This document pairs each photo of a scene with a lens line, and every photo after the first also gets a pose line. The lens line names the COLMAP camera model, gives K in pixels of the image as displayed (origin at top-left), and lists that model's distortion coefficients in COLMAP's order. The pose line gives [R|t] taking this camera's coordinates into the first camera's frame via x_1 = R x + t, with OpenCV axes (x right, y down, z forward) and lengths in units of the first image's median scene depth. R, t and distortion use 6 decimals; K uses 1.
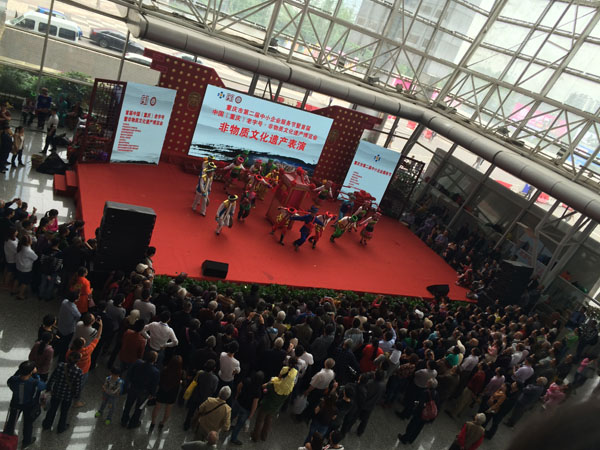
lens RADIAL K [[513.6, 0, 300.5], [0, 513.6, 224.4], [0, 0, 1]] dist [0.057220, -0.007483]
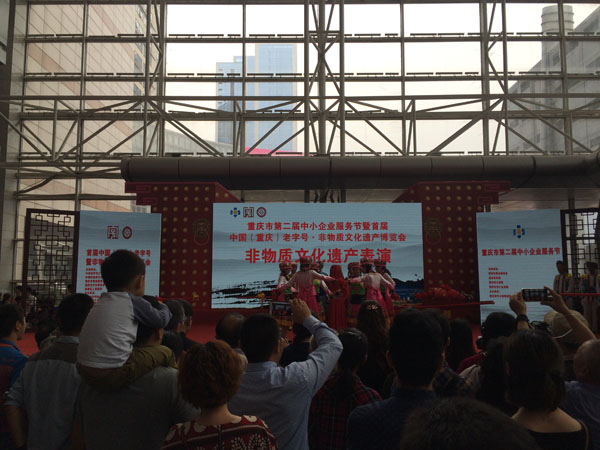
lens RADIAL K [[513.6, 0, 300.0], [0, 513.6, 224.9], [0, 0, 1]] dist [0.057220, -0.007483]
pose [[0.858274, -0.378757, -0.346279, 0.159055], [0.134310, 0.817018, -0.560752, 0.171013], [0.495305, 0.434770, 0.752095, 0.496782]]
